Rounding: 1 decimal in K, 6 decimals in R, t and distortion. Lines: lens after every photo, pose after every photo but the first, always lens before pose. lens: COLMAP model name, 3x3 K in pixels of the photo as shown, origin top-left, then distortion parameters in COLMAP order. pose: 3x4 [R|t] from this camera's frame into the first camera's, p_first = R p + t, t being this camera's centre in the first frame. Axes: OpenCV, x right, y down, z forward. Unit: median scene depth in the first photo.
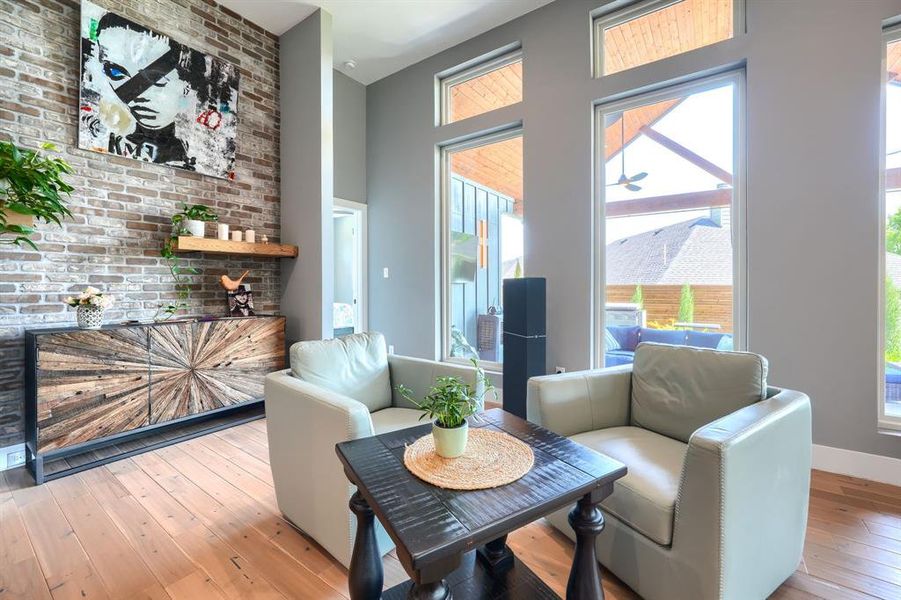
lens RADIAL K [[373.2, 0, 462.6], [0, 373.2, 282.4], [0, 0, 1]] dist [0.000113, 0.000807]
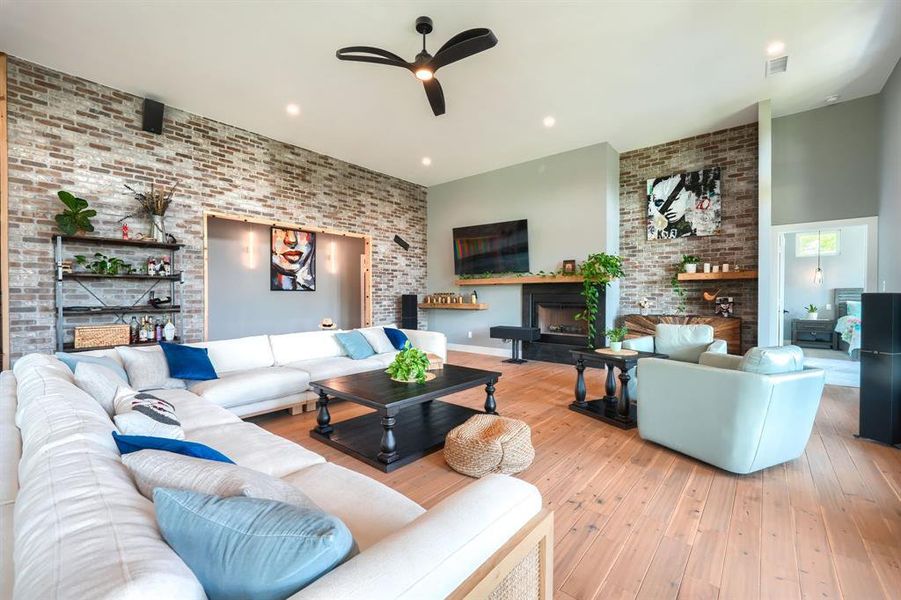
lens RADIAL K [[373.2, 0, 453.8], [0, 373.2, 298.7], [0, 0, 1]] dist [0.000113, 0.000807]
pose [[-0.092913, 0.008798, -0.995635, 1.262046], [0.005694, 0.999949, 0.008304, -0.011281], [0.995658, -0.004898, -0.092958, -0.020027]]
